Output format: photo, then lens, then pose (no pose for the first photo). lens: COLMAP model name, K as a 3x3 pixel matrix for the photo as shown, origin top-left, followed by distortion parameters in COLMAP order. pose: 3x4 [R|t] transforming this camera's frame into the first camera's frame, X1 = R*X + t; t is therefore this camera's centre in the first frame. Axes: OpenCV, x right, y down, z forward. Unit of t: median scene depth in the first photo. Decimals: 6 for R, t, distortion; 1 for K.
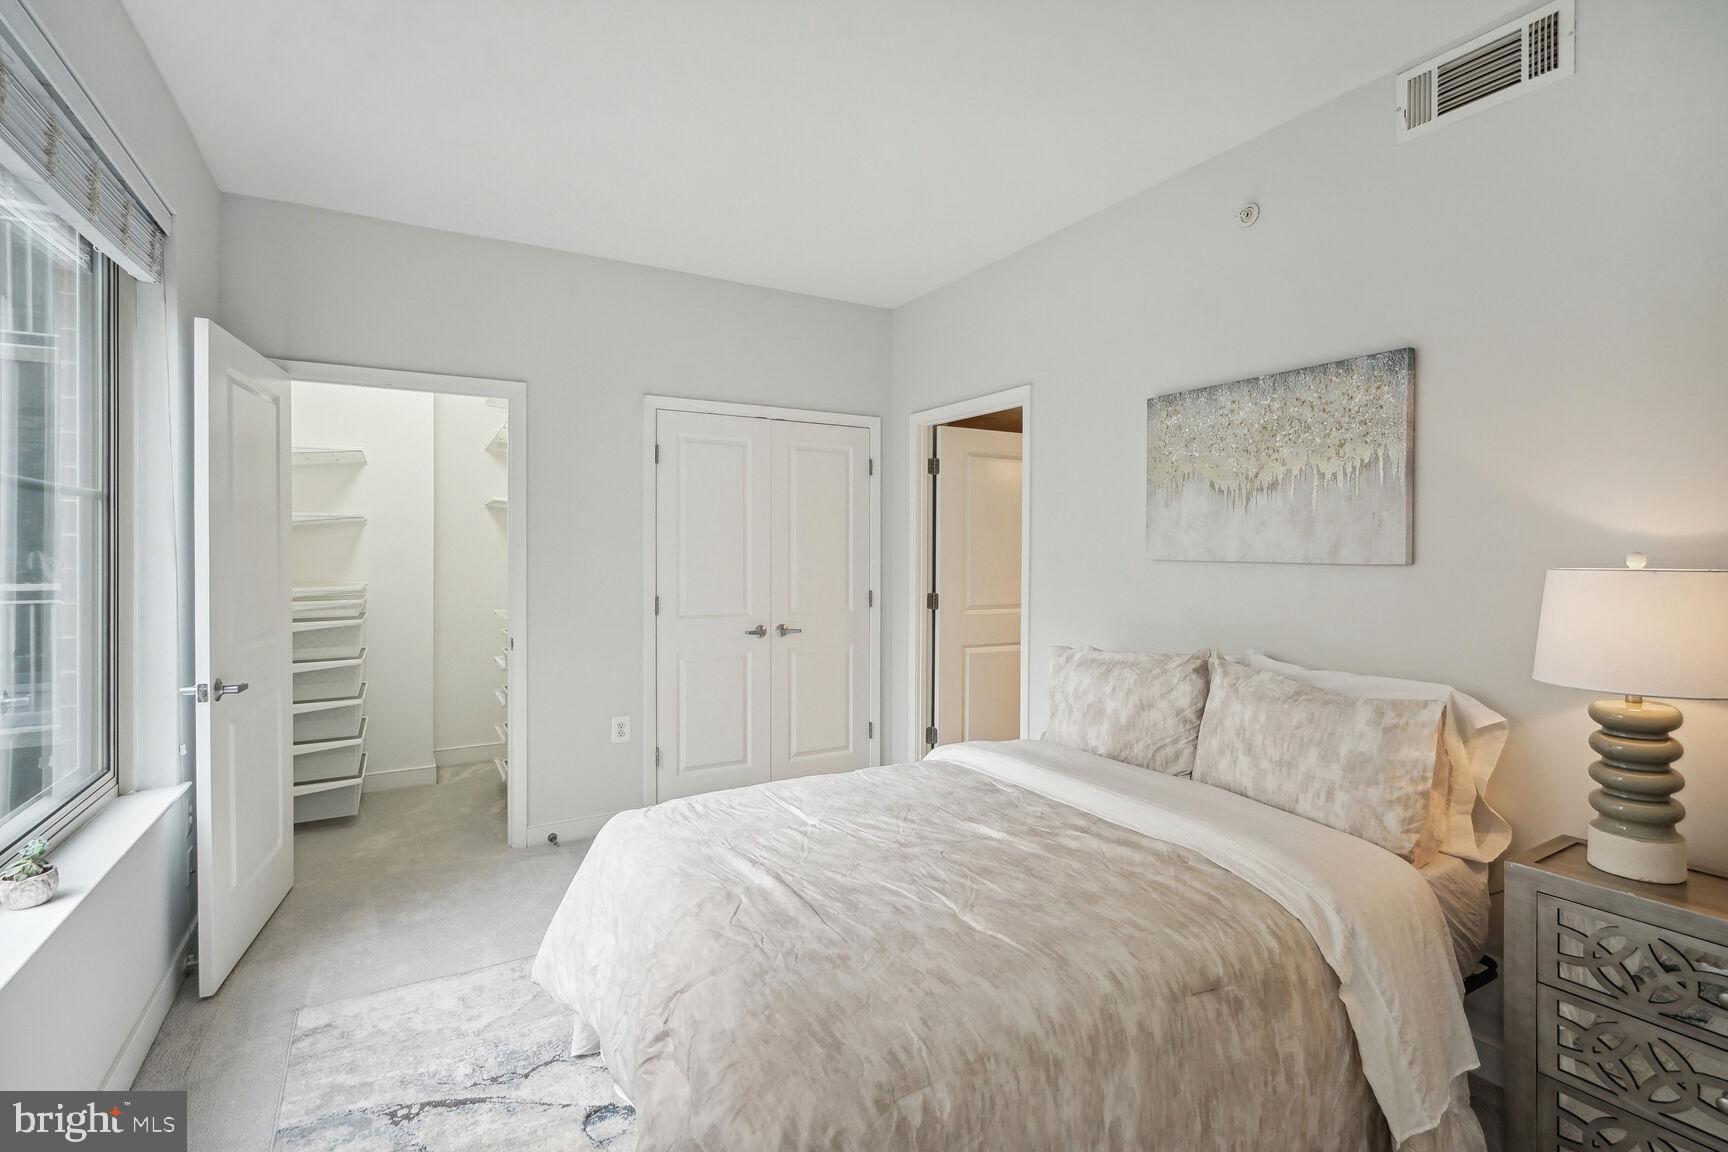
lens RADIAL K [[806.9, 0, 864.0], [0, 806.9, 576.0], [0, 0, 1]] dist [-0.019016, 0.000106]
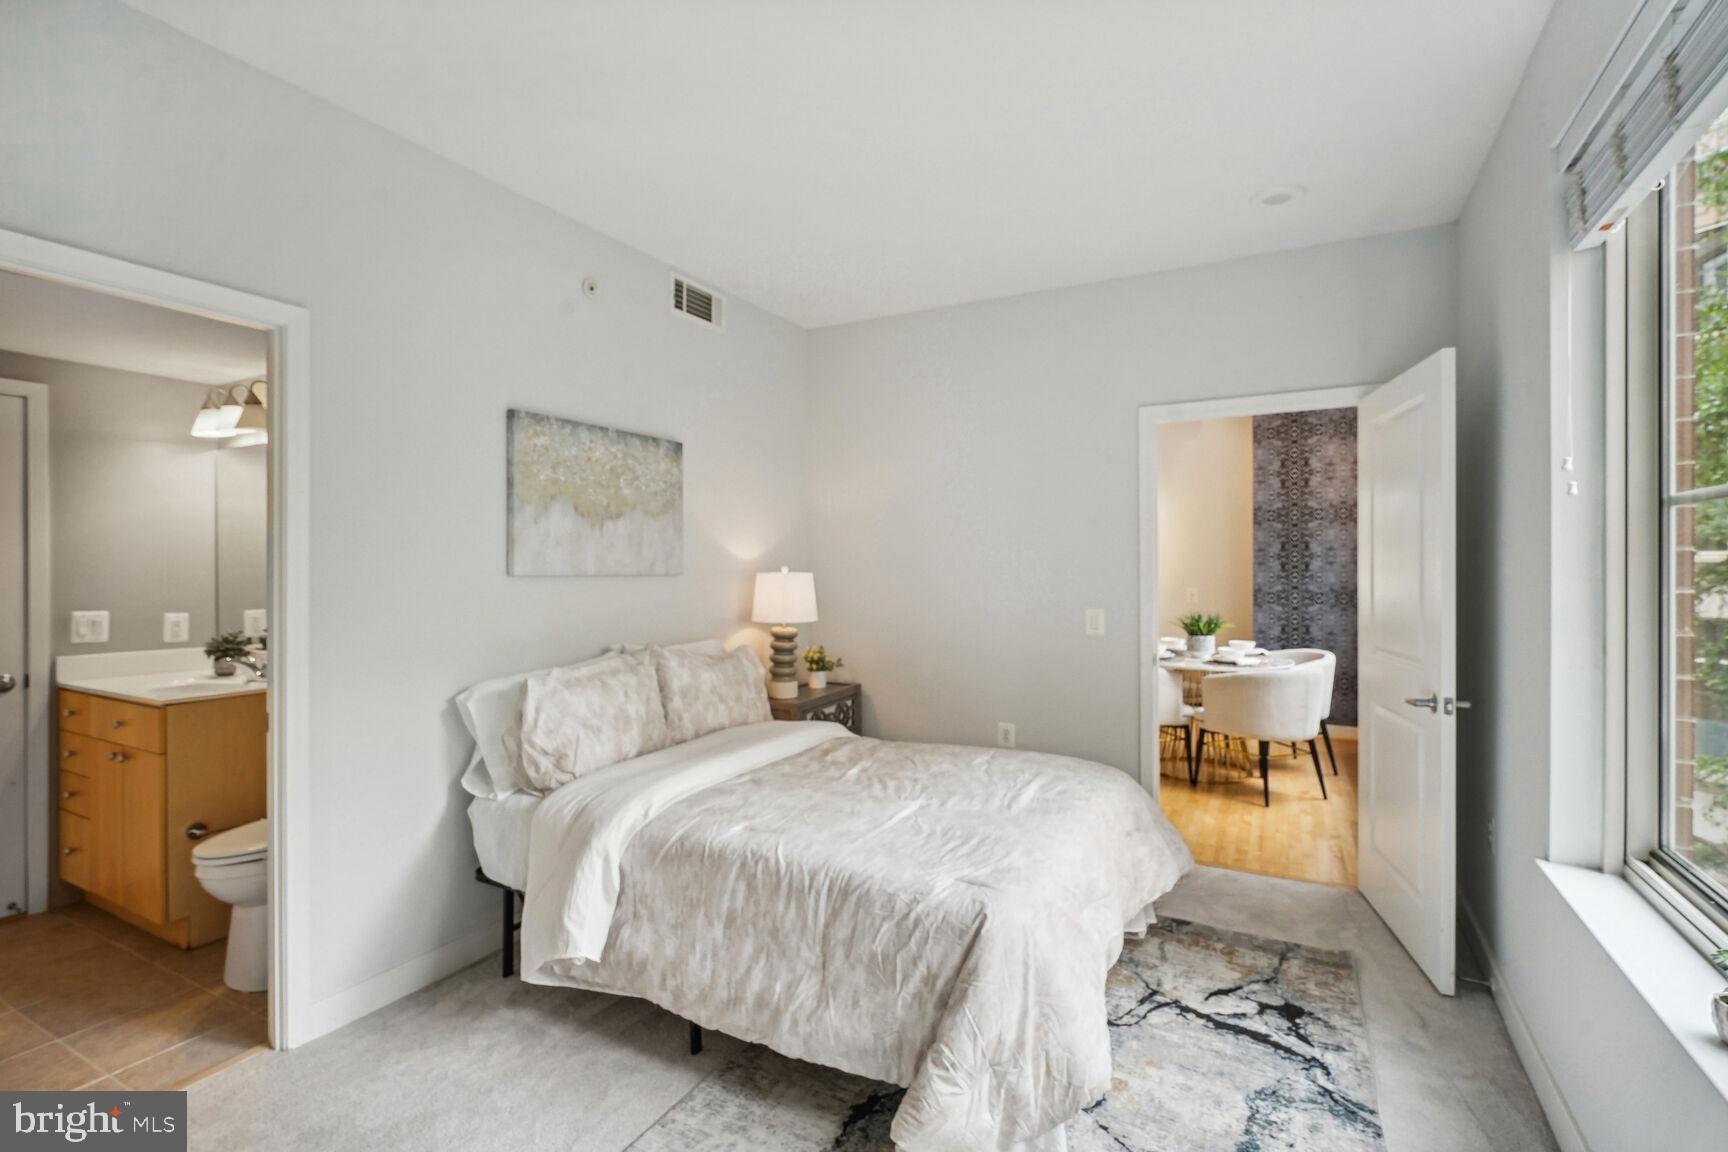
lens RADIAL K [[806.9, 0, 864.0], [0, 806.9, 576.0], [0, 0, 1]] dist [-0.019016, 0.000106]
pose [[-0.530015, -0.010800, 0.847920, -0.861231], [0.027930, 0.999154, 0.030185, -0.046333], [-0.847528, 0.039681, -0.529265, 1.446421]]
